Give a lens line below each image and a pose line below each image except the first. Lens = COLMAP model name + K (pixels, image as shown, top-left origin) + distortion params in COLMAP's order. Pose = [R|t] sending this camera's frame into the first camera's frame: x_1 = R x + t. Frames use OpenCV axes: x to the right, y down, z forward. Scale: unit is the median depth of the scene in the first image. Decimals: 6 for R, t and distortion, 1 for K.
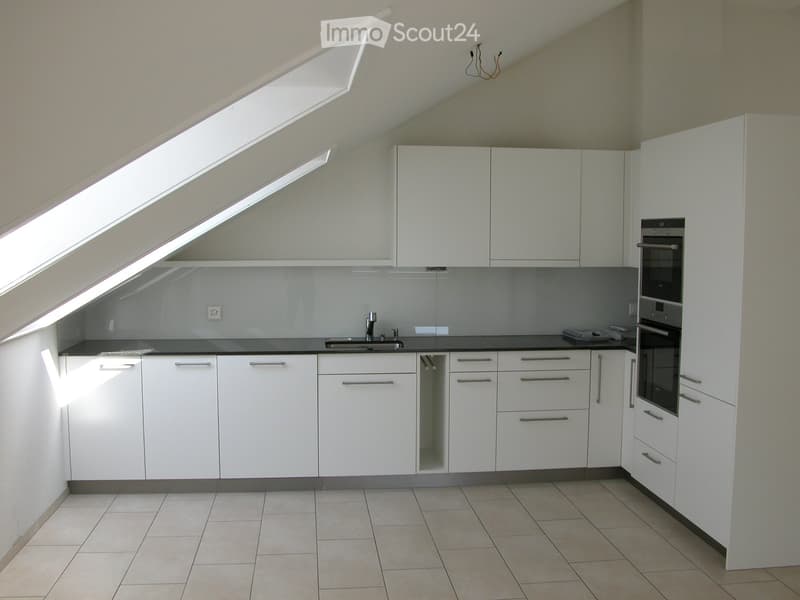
lens RADIAL K [[824.2, 0, 400.0], [0, 824.2, 300.0], [0, 0, 1]] dist [-0.171633, 0.005438]
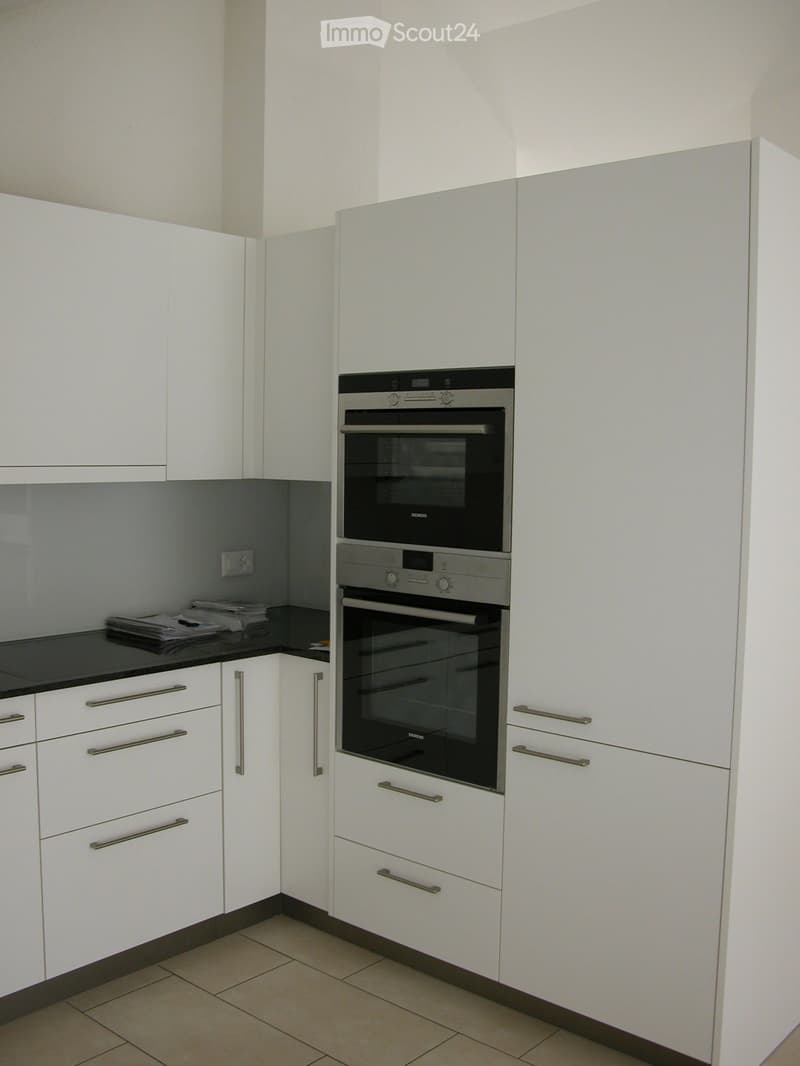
lens RADIAL K [[1098.2, 0, 400.0], [0, 1098.2, 533.0], [0, 0, 1]] dist [-0.171633, 0.005438]
pose [[0.733176, -0.045745, 0.678499, -0.107019], [0.044136, 0.998832, 0.019649, -0.019113], [-0.678606, 0.015540, 0.734338, 0.512676]]
